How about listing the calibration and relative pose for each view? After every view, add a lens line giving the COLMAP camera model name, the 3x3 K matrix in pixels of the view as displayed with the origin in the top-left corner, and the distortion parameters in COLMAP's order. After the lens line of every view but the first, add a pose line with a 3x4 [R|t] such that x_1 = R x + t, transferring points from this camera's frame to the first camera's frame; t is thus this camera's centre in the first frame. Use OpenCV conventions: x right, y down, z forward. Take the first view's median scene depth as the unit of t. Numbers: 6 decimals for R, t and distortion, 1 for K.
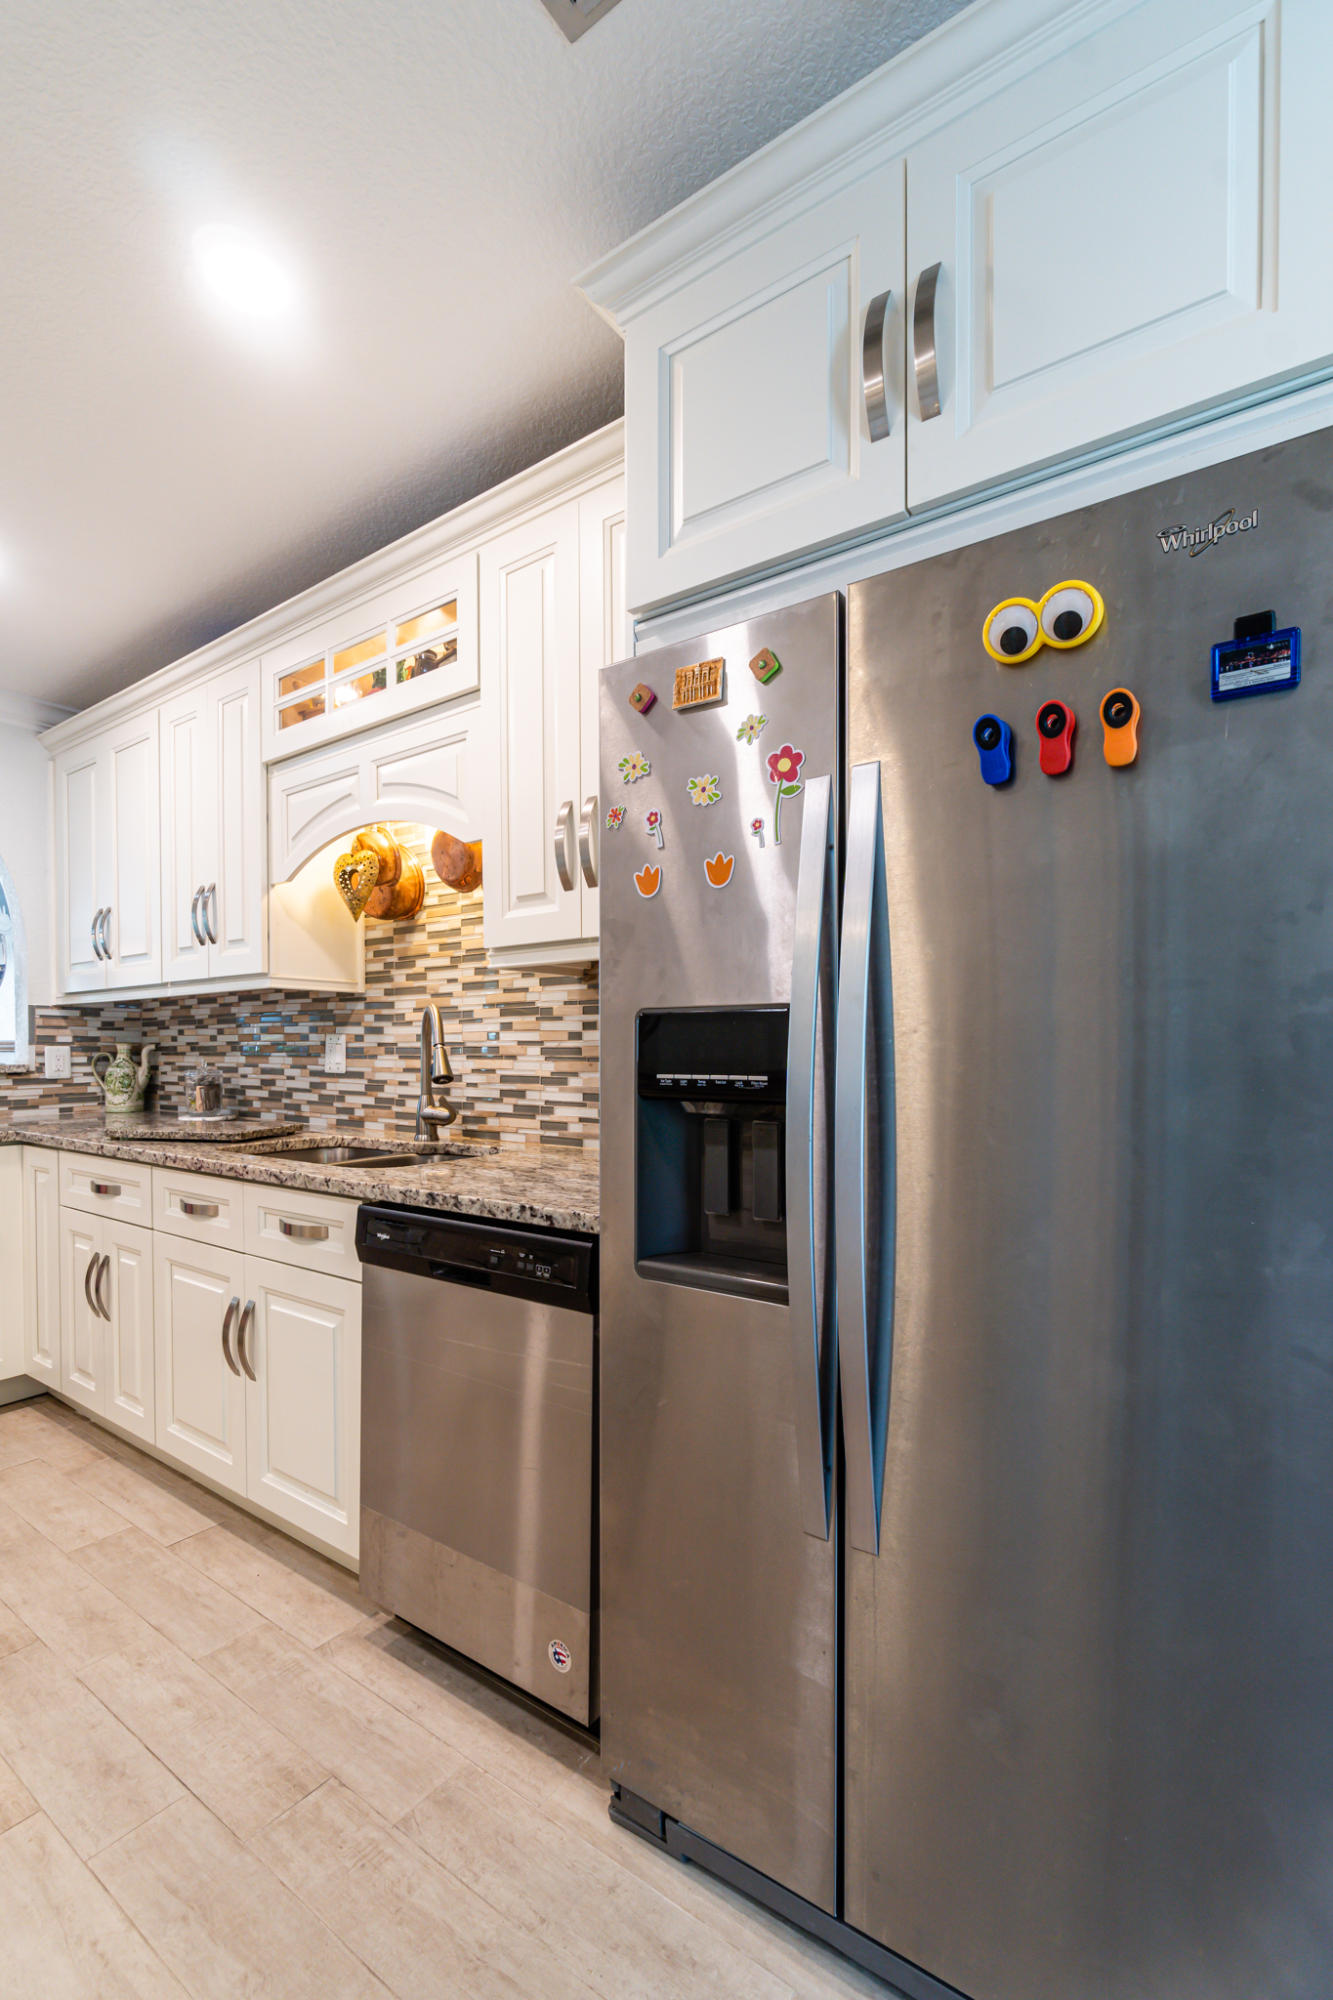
lens RADIAL K [[886.2, 0, 662.4], [0, 886.2, 1057.0], [0, 0, 1]] dist [-0.000986, -0.000303]
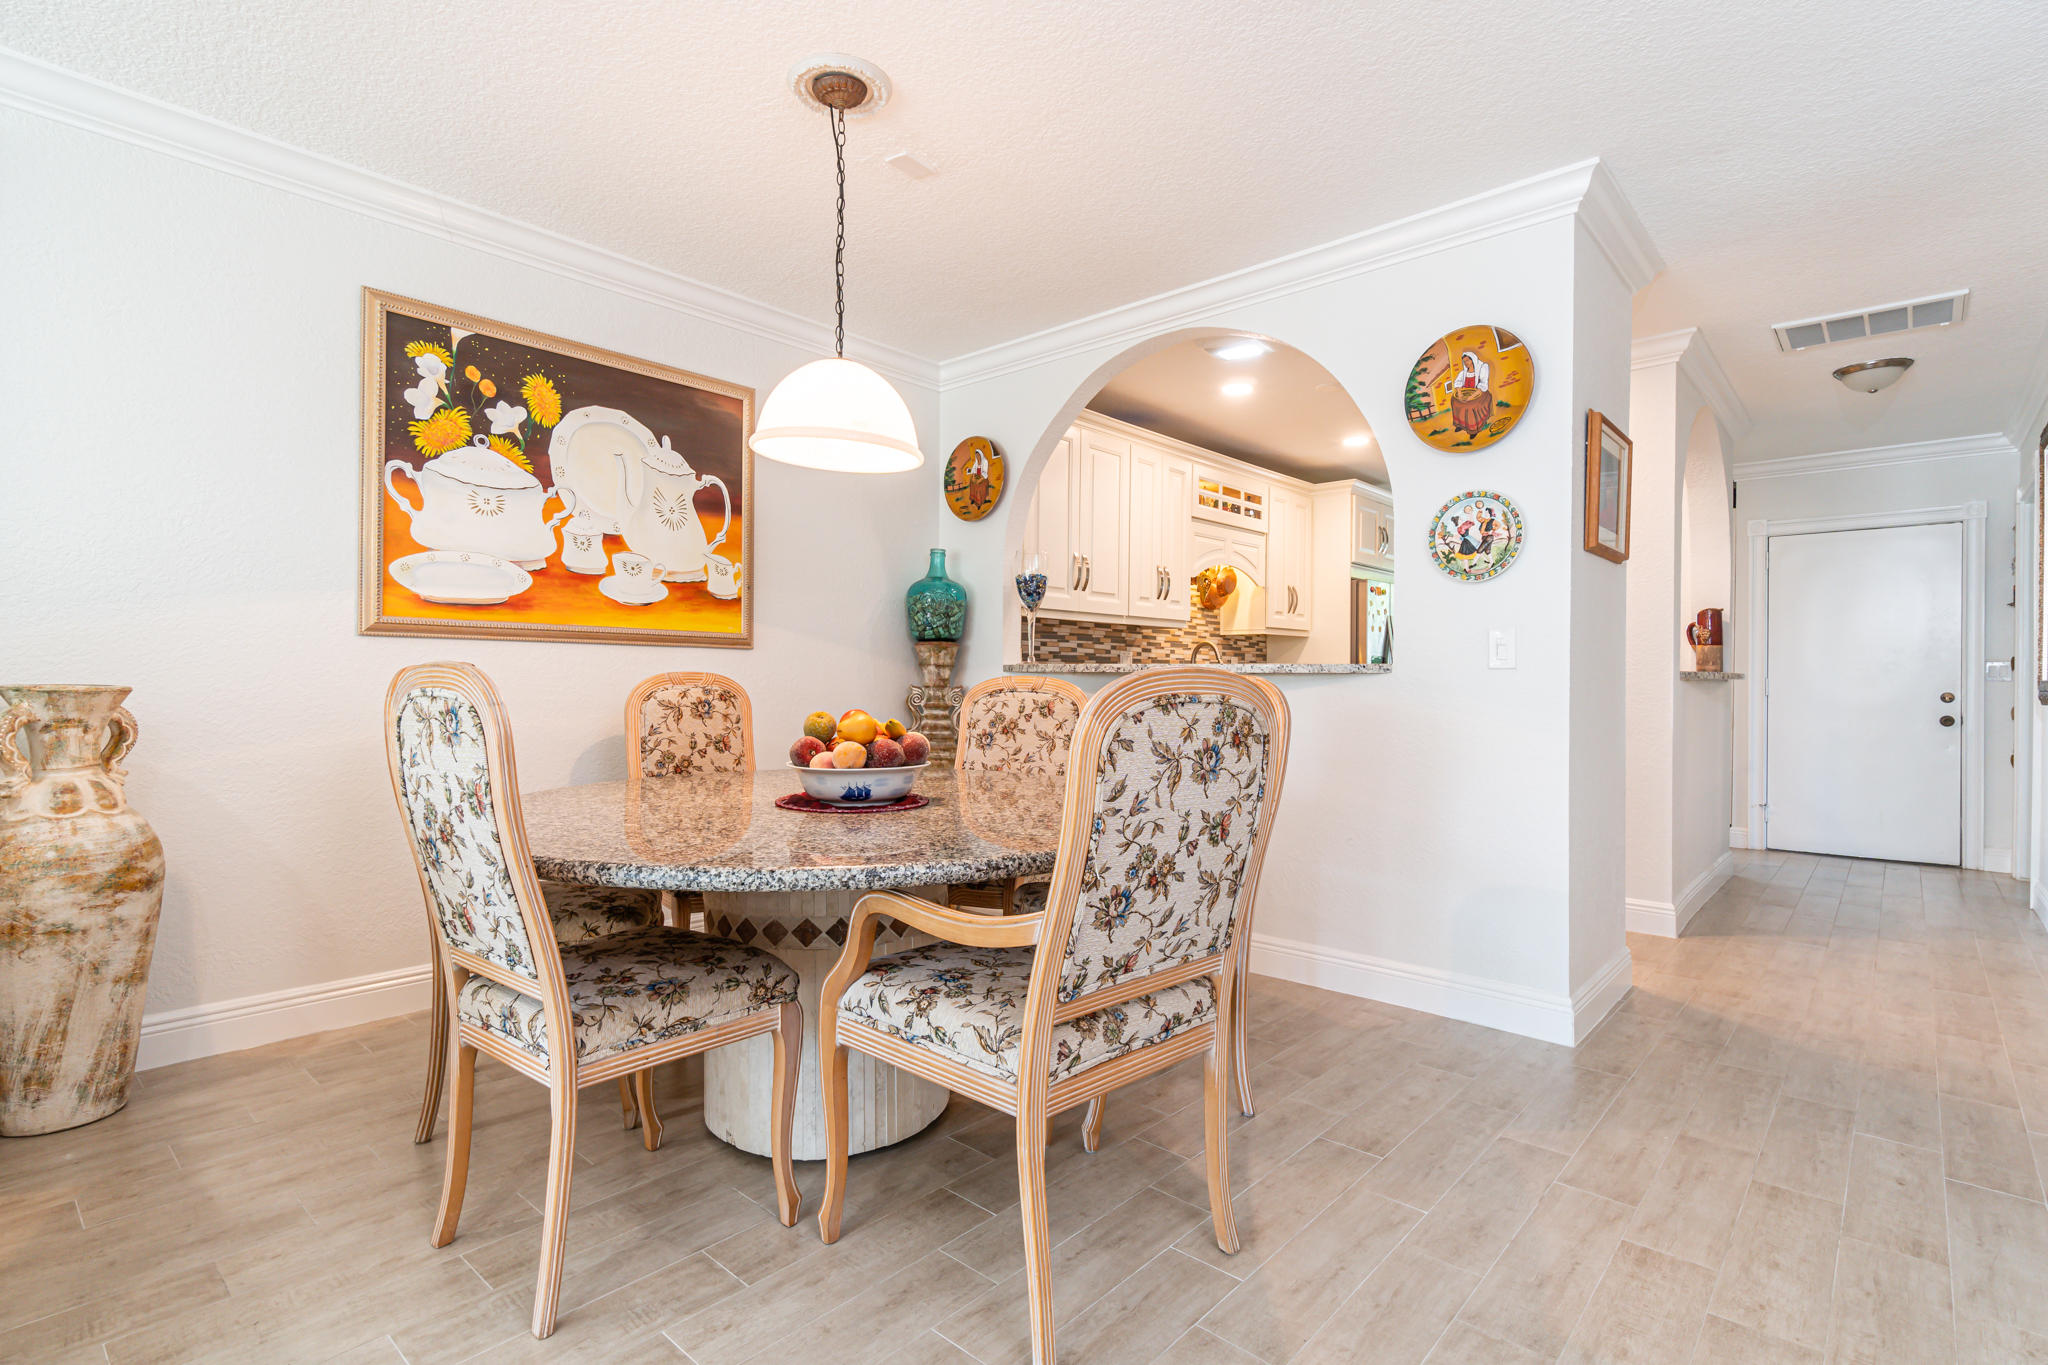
lens RADIAL K [[979.6, 0, 1024.0], [0, 979.6, 682.5], [0, 0, 1]] dist [-0.000224, 0.000057]
pose [[0.097095, -0.000126, 0.995275, -2.501538], [0.001616, 0.999999, -0.000031, 0.039633], [-0.995274, 0.001612, 0.097095, 1.086892]]
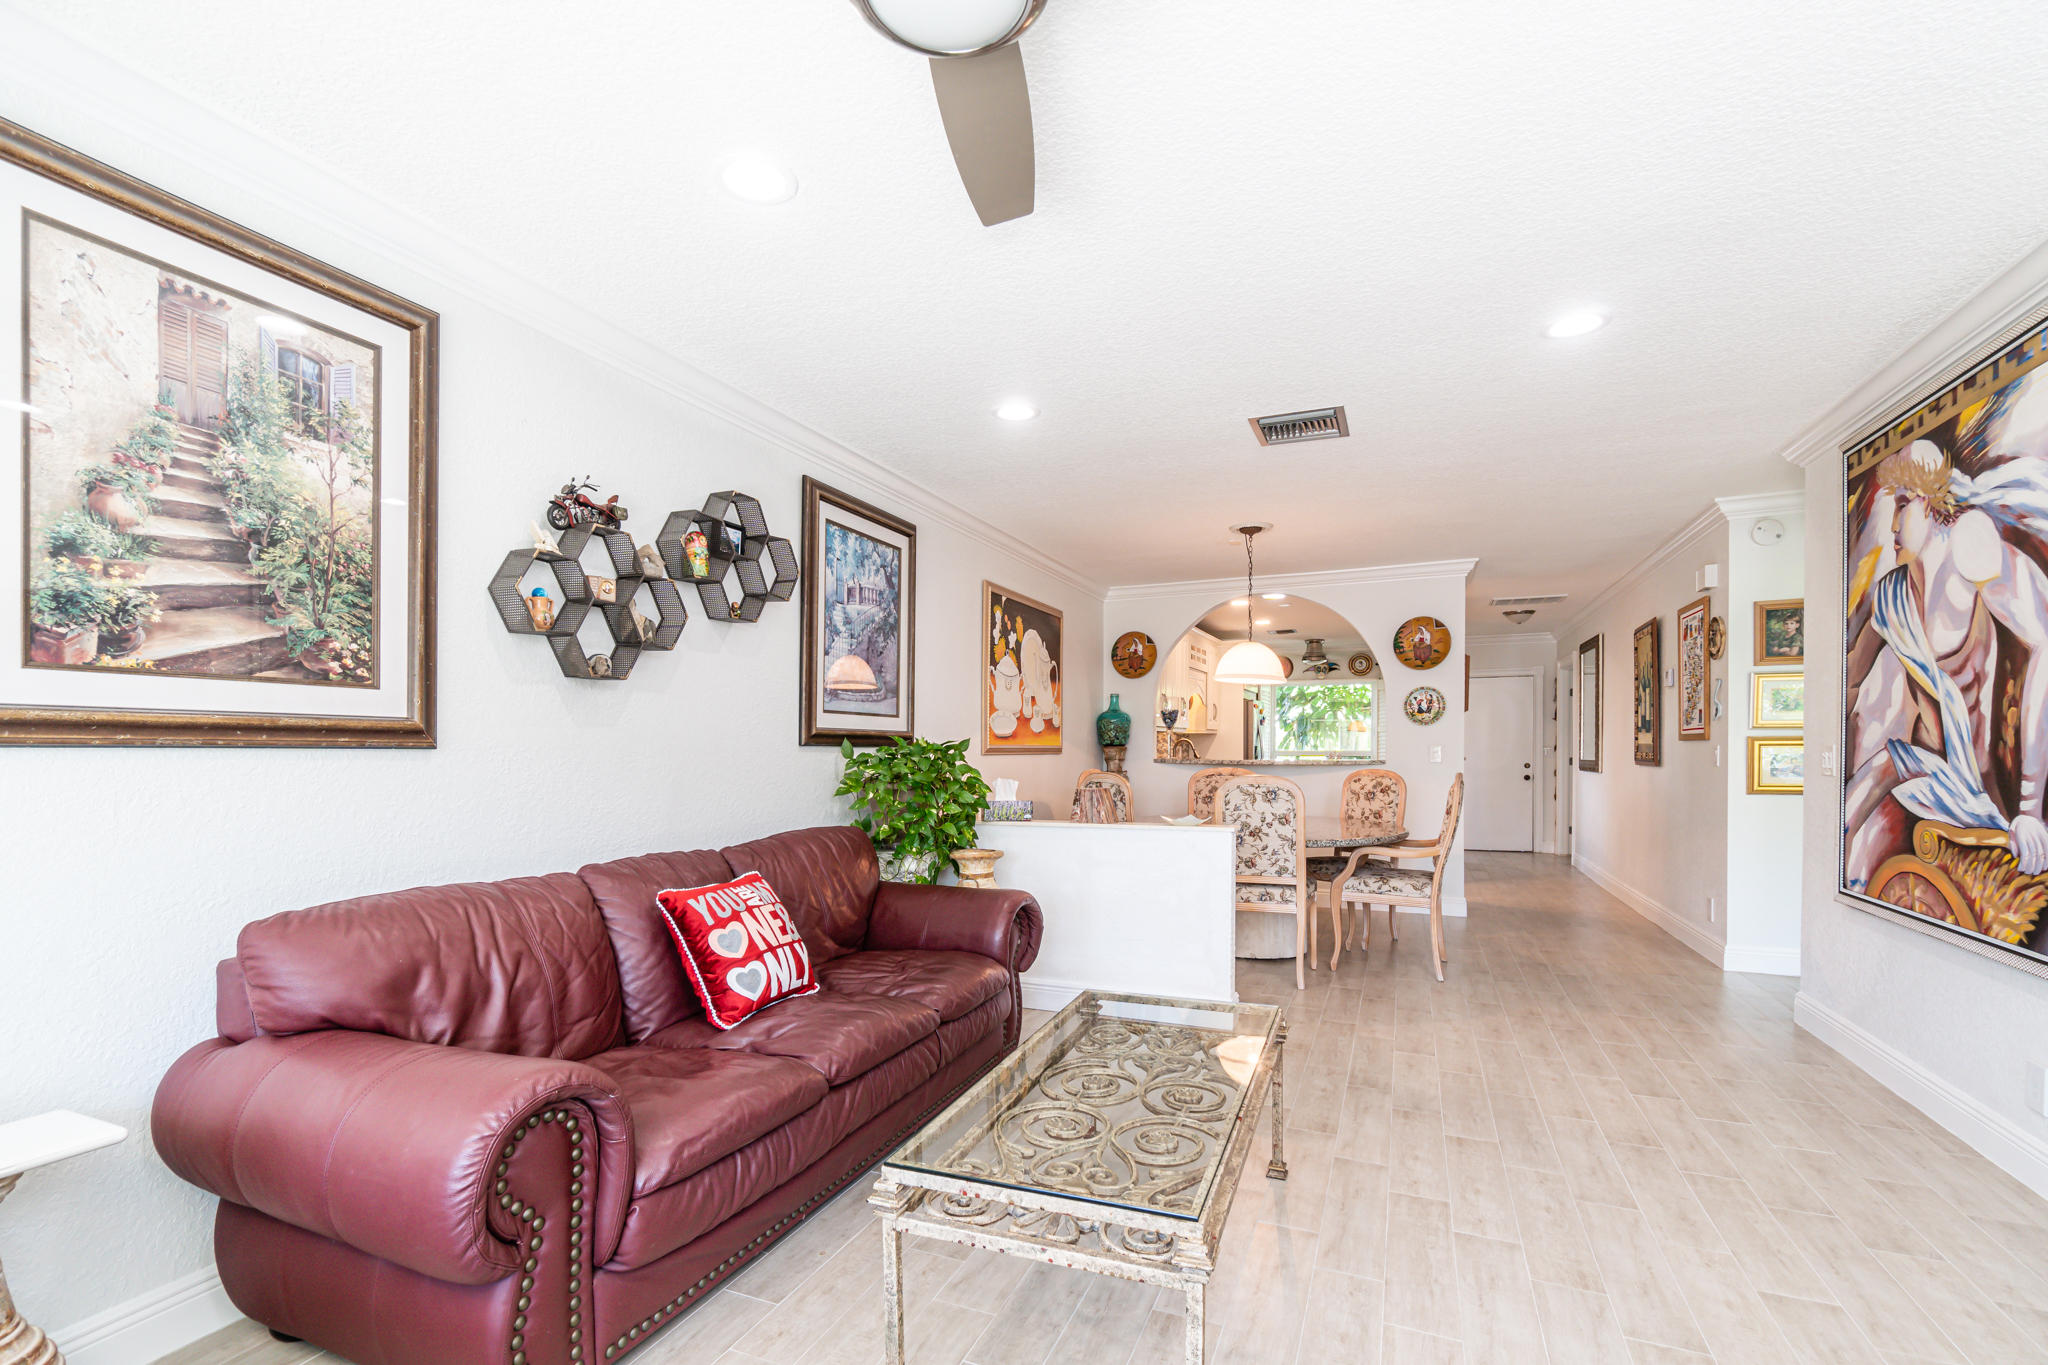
lens RADIAL K [[887.8, 0, 1020.1], [0, 887.8, 762.5], [0, 0, 1]] dist [-0.000397, -0.000078]
pose [[-0.221980, -0.014054, 0.974950, -3.394311], [0.011532, 0.999788, 0.017038, -0.026980], [-0.974983, 0.015026, -0.221771, 2.240055]]
